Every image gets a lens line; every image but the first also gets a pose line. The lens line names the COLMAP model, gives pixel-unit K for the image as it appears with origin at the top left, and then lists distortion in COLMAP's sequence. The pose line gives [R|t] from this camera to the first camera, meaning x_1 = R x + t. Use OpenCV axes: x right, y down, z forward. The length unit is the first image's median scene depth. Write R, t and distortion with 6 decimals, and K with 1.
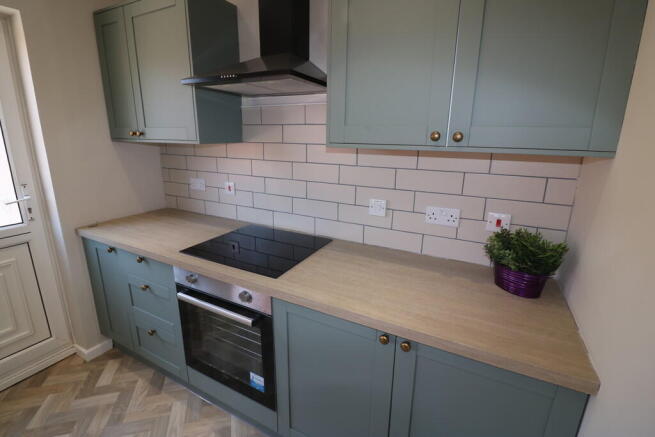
lens RADIAL K [[298.1, 0, 325.8], [0, 298.1, 202.2], [0, 0, 1]] dist [-0.001620, -0.000168]
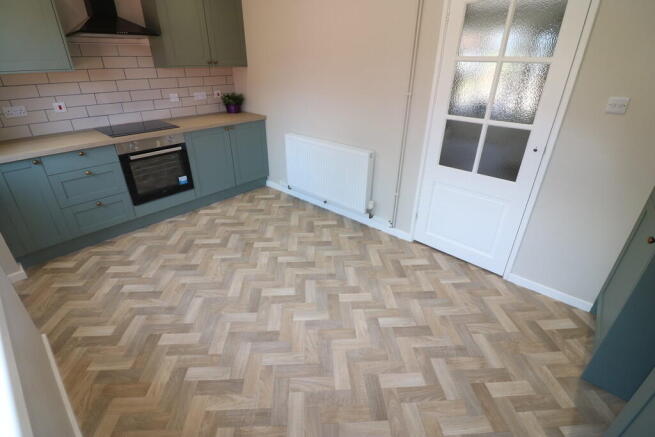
lens RADIAL K [[302.5, 0, 328.4], [0, 302.5, 210.3], [0, 0, 1]] dist [-0.013569, -0.000757]
pose [[0.224204, -0.443728, 0.867662, -1.564427], [0.213046, 0.891110, 0.400668, 0.092004], [-0.950970, 0.095021, 0.294325, -0.530189]]
